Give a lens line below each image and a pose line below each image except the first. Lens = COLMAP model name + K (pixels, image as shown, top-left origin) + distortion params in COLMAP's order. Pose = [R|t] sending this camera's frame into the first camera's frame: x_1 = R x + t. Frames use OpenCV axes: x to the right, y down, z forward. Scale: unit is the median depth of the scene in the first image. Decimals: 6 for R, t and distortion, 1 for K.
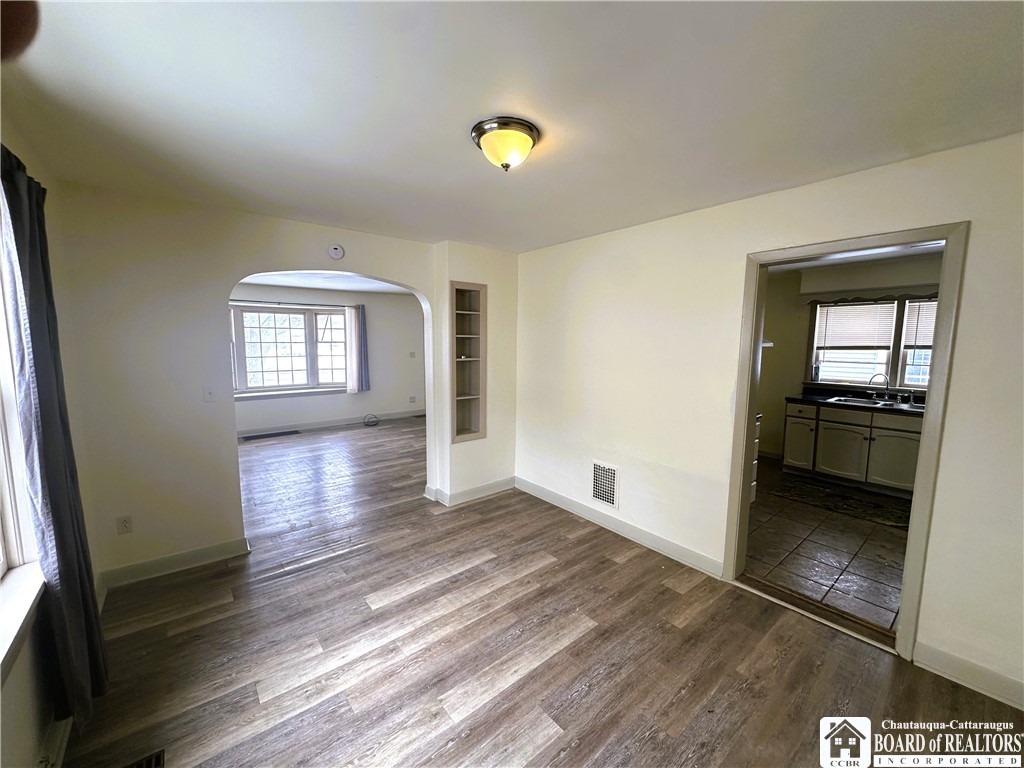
lens RADIAL K [[408.6, 0, 510.6], [0, 408.6, 385.9], [0, 0, 1]] dist [0.002455, 0.000211]
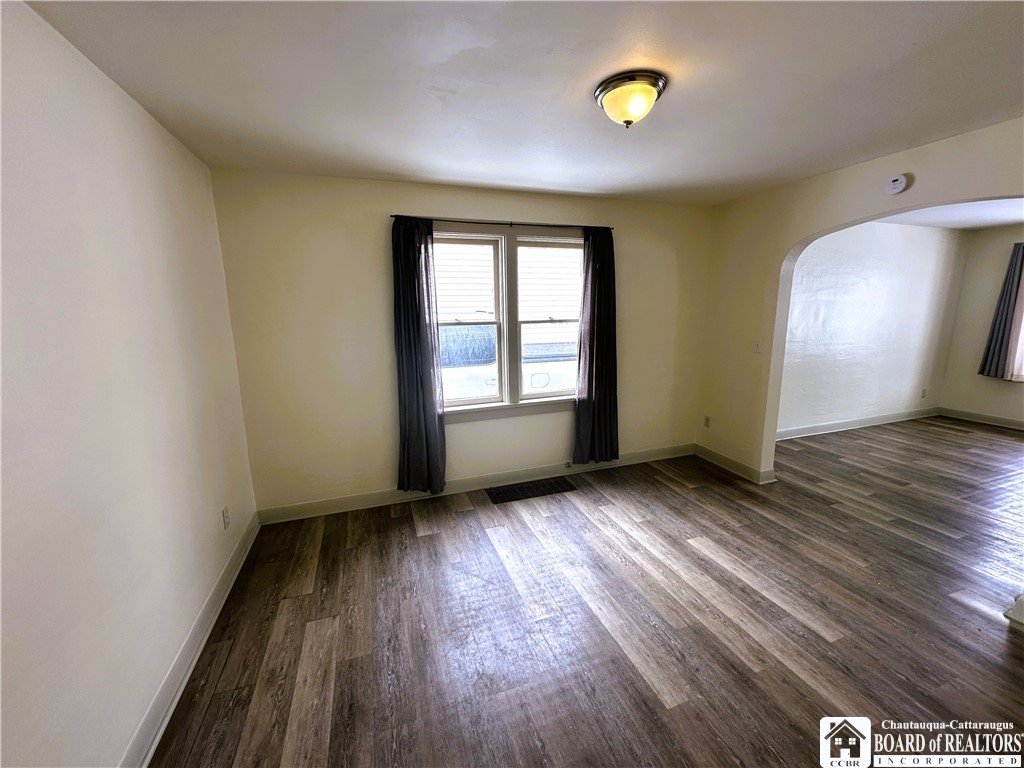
lens RADIAL K [[408.6, 0, 512.7], [0, 408.6, 383.3], [0, 0, 1]] dist [0.002455, 0.000211]
pose [[-0.341182, 0.170731, -0.924362, 0.275570], [-0.094552, 0.972146, 0.214456, -0.026539], [0.935230, 0.160569, -0.315536, 0.284886]]
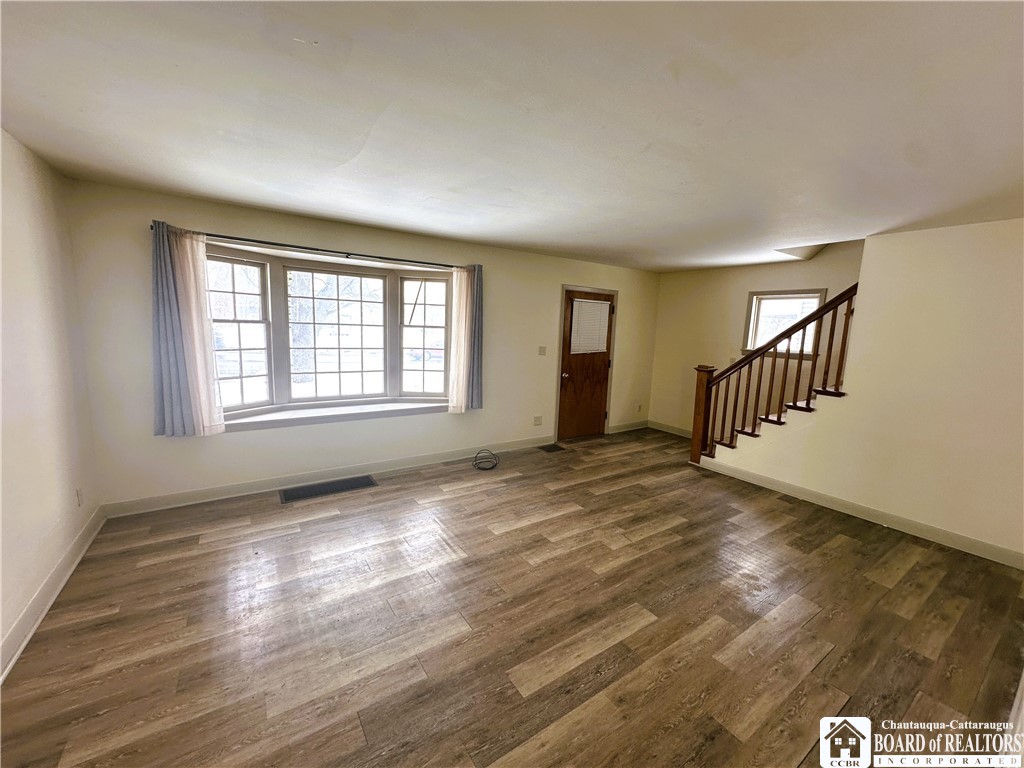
lens RADIAL K [[408.6, 0, 515.7], [0, 408.6, 383.4], [0, 0, 1]] dist [0.002455, 0.000211]
pose [[0.995915, 0.046102, -0.077634, -0.270484], [-0.043885, 0.998585, 0.030020, -0.049981], [0.078908, -0.026491, 0.996530, 0.431010]]
